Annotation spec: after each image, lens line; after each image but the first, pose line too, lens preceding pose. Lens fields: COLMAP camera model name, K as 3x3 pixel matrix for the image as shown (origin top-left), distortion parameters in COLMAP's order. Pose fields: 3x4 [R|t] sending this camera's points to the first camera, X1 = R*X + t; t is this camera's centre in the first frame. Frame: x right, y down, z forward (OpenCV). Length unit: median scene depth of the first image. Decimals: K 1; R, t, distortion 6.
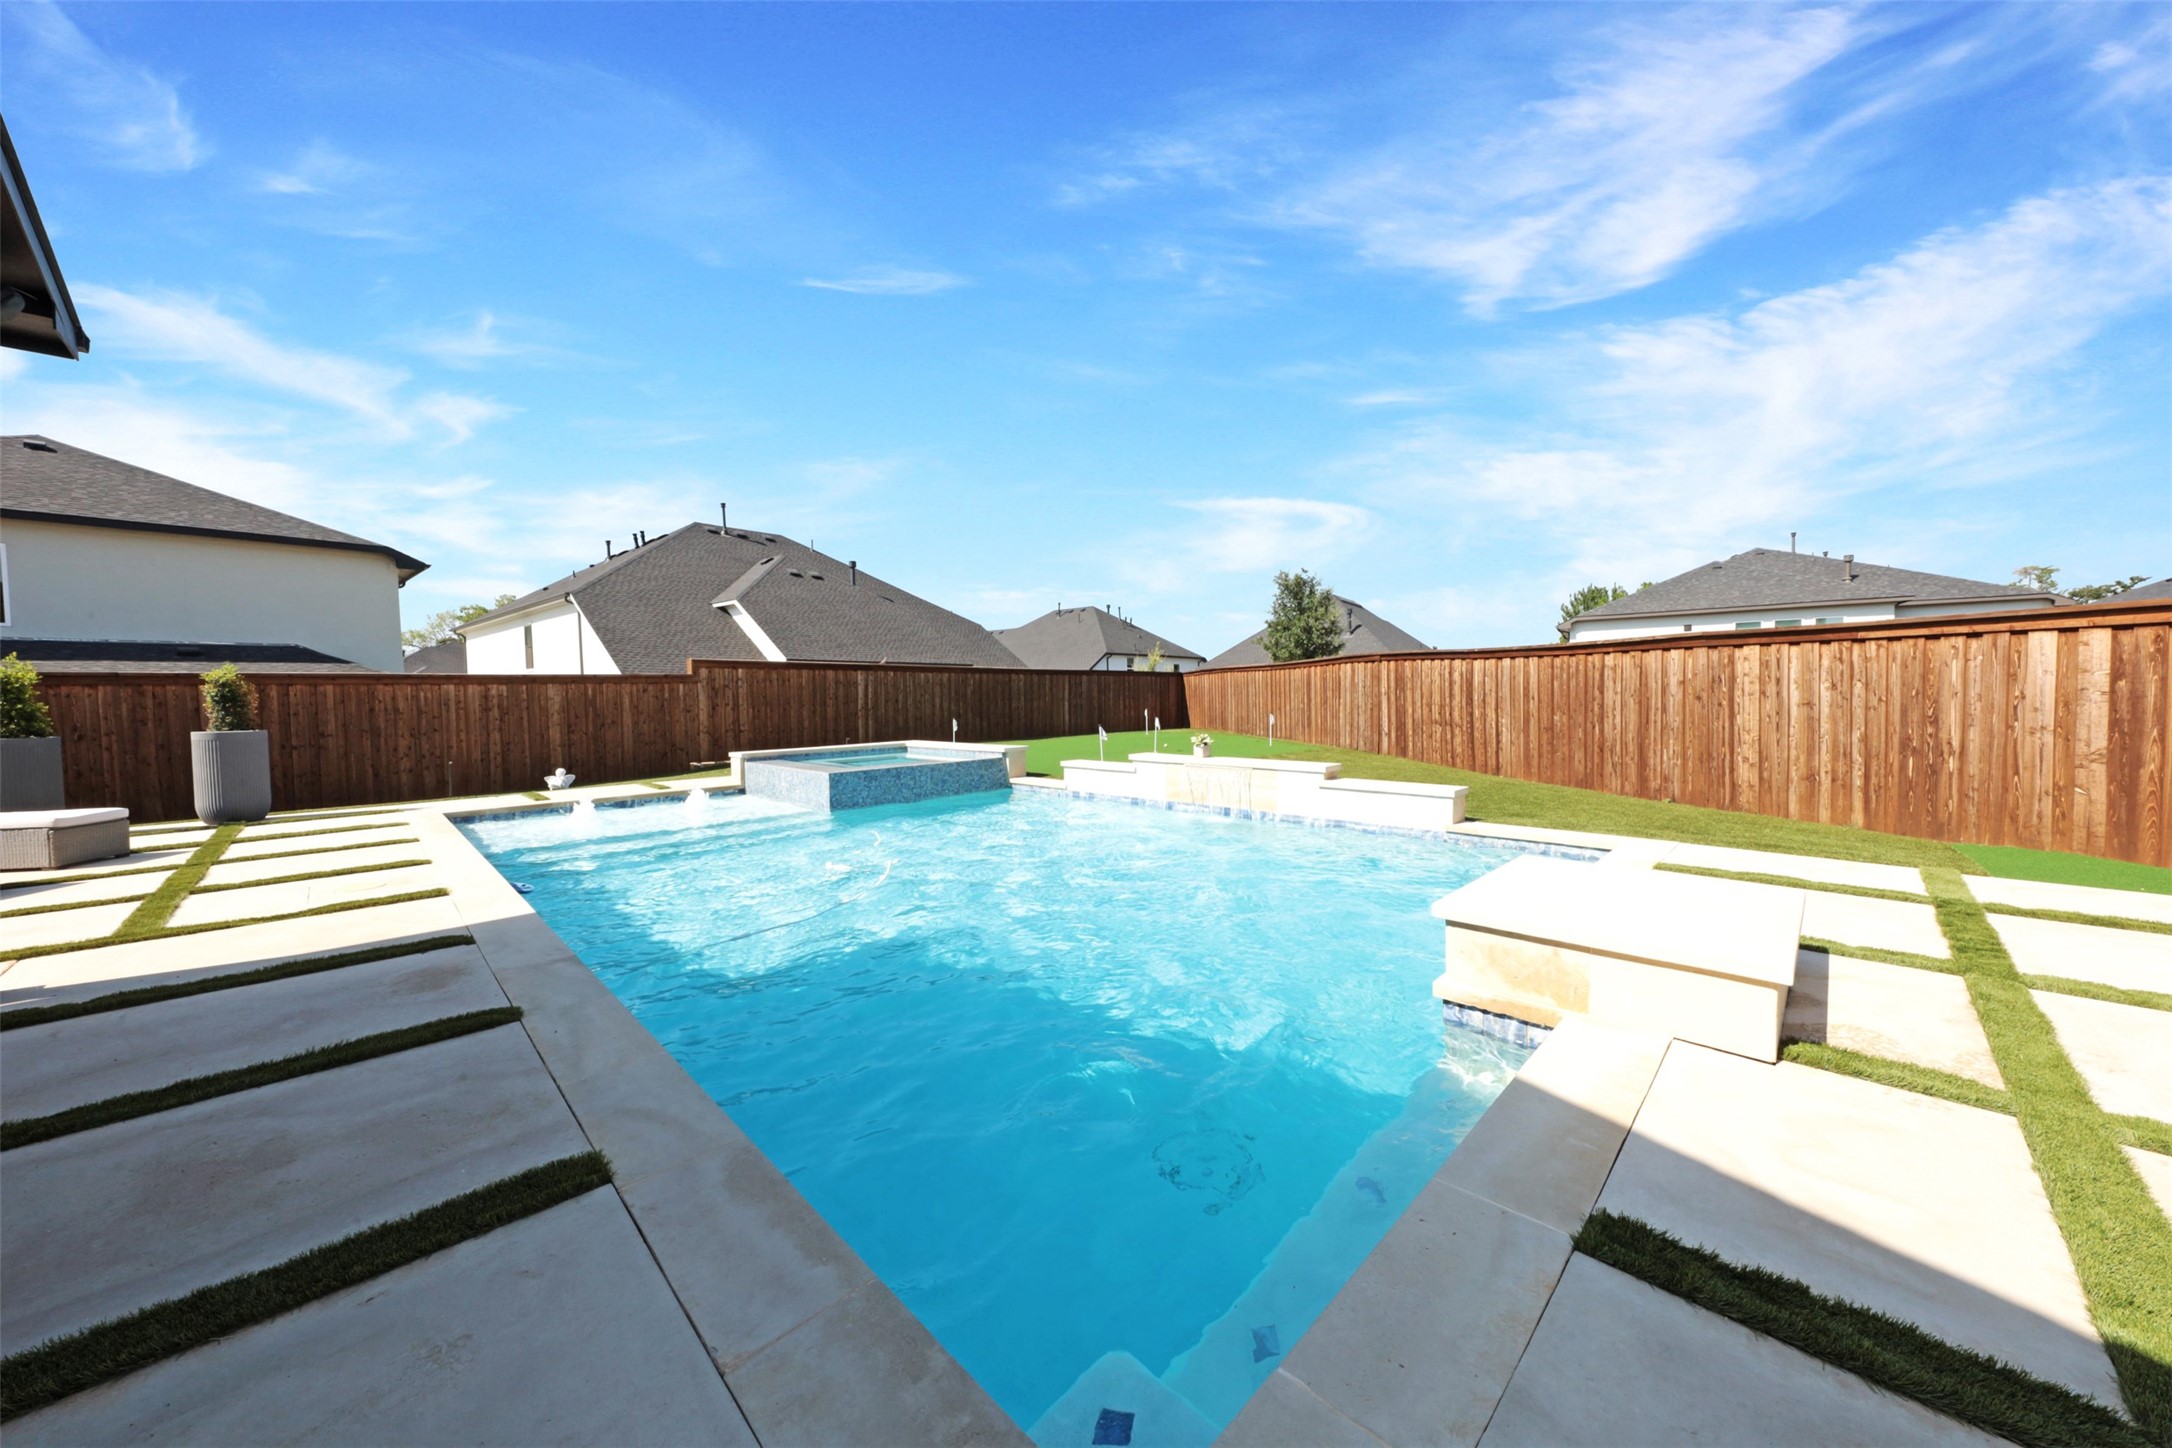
lens RADIAL K [[748.7, 0, 1097.8], [0, 748.7, 728.7], [0, 0, 1]] dist [0.000959, -0.004666]
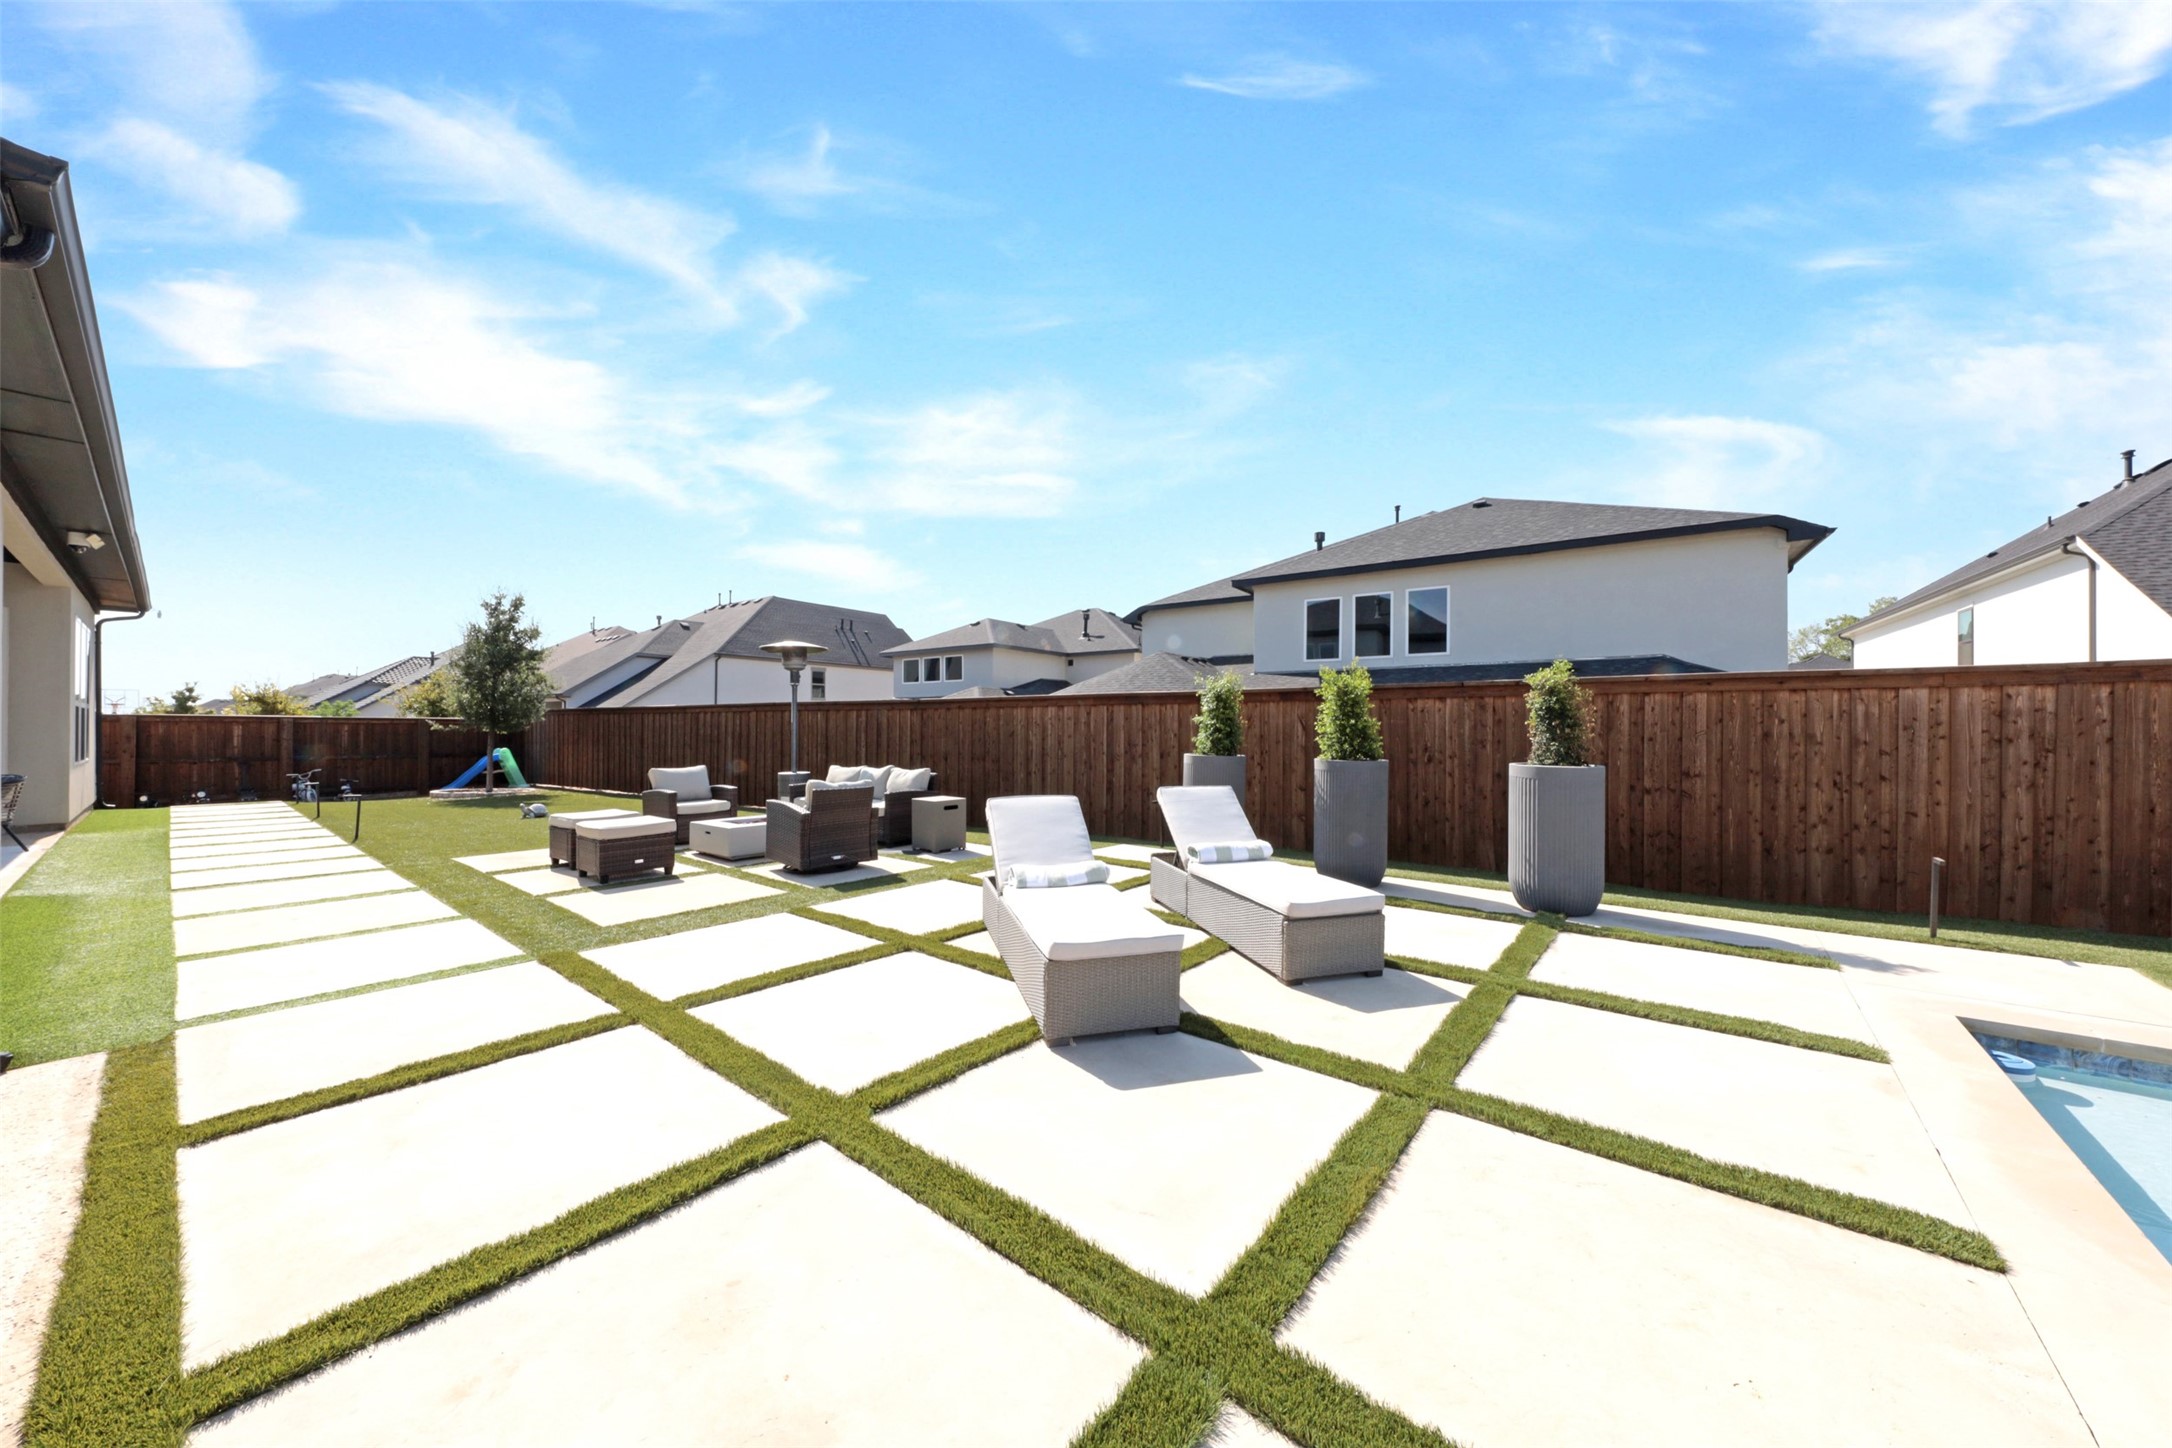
lens RADIAL K [[748.7, 0, 1097.8], [0, 748.7, 728.7], [0, 0, 1]] dist [0.000959, -0.004666]
pose [[0.099245, 0.018750, -0.994886, -0.457319], [-0.047023, 0.998794, 0.014133, -0.014486], [0.993951, 0.045380, 0.100007, 0.436067]]
